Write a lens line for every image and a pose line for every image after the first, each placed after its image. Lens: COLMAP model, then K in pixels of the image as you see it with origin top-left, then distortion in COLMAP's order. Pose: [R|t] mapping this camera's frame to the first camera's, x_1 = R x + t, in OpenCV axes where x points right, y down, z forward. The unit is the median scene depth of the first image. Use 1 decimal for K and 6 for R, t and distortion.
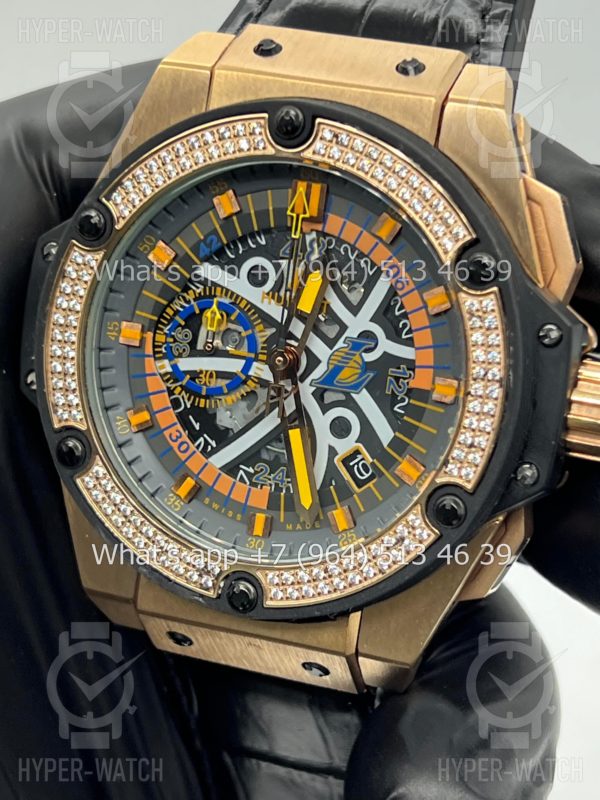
lens RADIAL K [[1898.4, 0, 300.7], [0, 1898.4, 408.7], [0, 0, 1]] dist [0.200257, 0.000000]
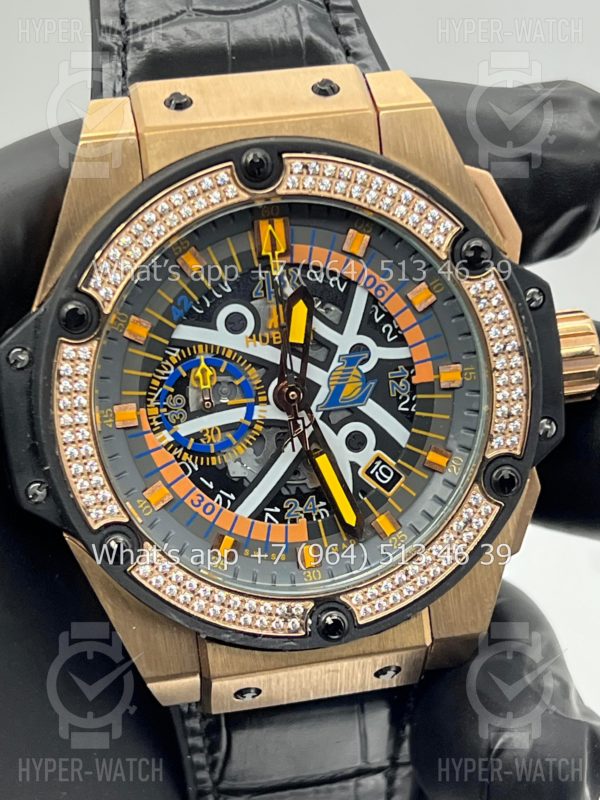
lens RADIAL K [[1898.4, 0, 297.5], [0, 1898.4, 452.8], [0, 0, 1]] dist [0.200257, 0.000000]
pose [[0.852938, -0.293095, 0.431963, -0.454681], [0.285899, 0.954640, 0.083215, -0.079364], [-0.436759, 0.052520, 0.898044, 0.084704]]
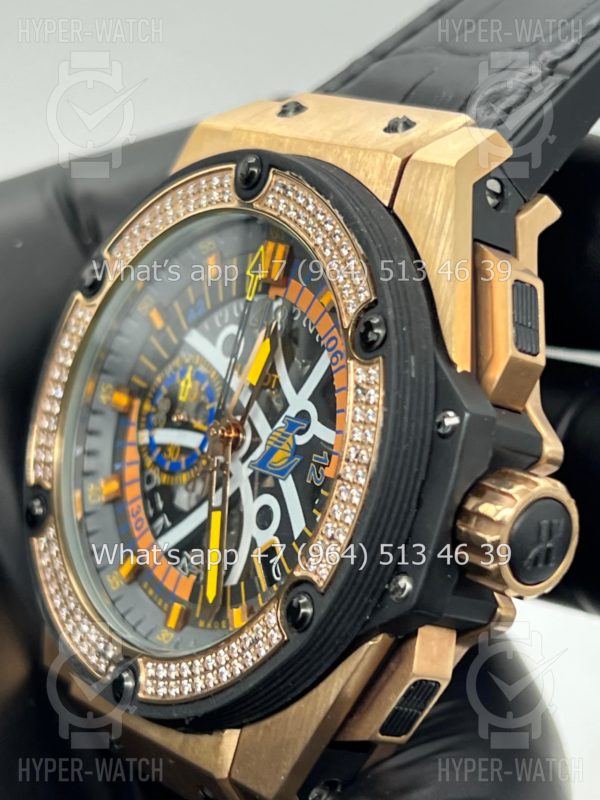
lens RADIAL K [[1898.4, 0, 296.4], [0, 1898.4, 399.6], [0, 0, 1]] dist [0.200257, 0.000000]
pose [[0.864756, 0.102135, -0.491696, 0.459751], [-0.189557, 0.973057, -0.131254, 0.069537], [0.465042, 0.206707, 0.860818, 0.238729]]
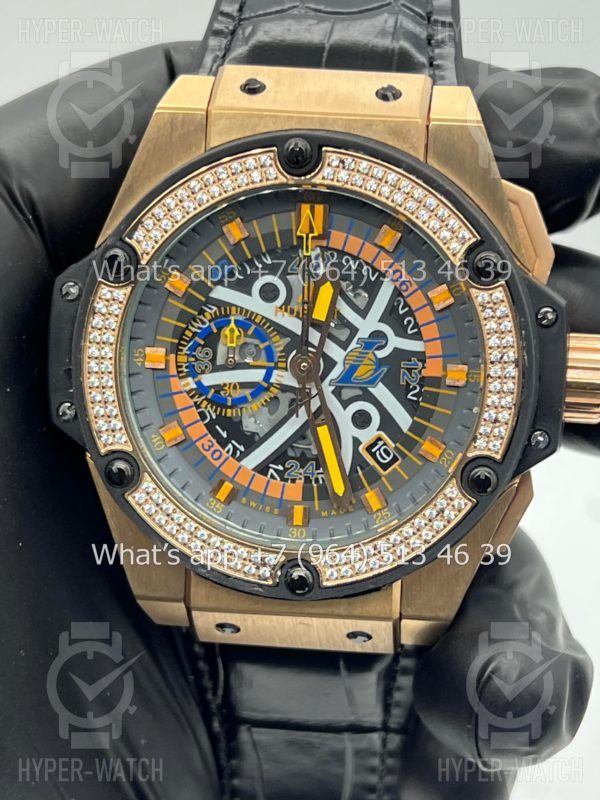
lens RADIAL K [[1898.4, 0, 300.3], [0, 1898.4, 399.9], [0, 0, 1]] dist [0.200257, 0.000000]
pose [[0.969401, -0.122491, 0.212737, -0.250013], [0.119856, 0.992469, 0.025290, -0.033956], [-0.214232, 0.000982, 0.976782, -0.083581]]
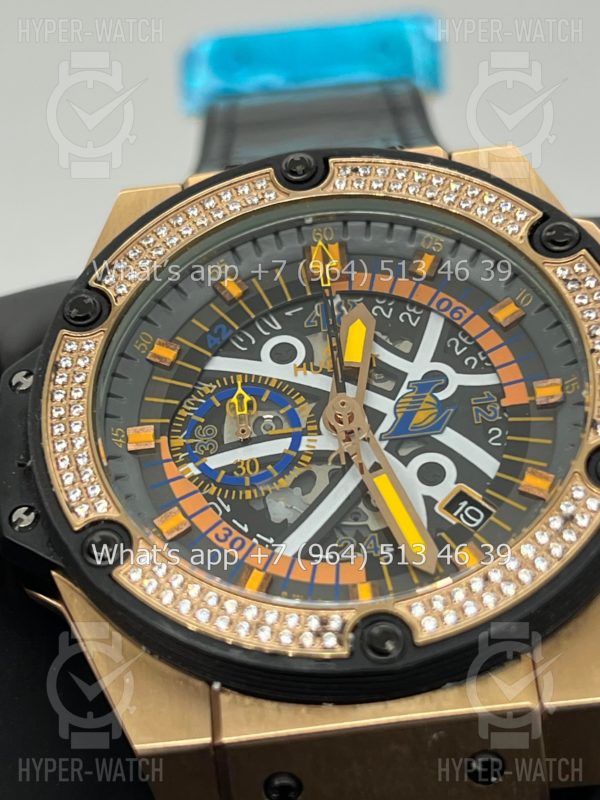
lens RADIAL K [[1898.4, 0, 281.2], [0, 1898.4, 369.8], [0, 0, 1]] dist [0.200257, 0.000000]
pose [[0.947690, -0.049660, 0.315307, -0.293091], [0.241624, 0.757089, -0.606987, 0.452910], [-0.208572, 0.651421, 0.729485, 0.392091]]
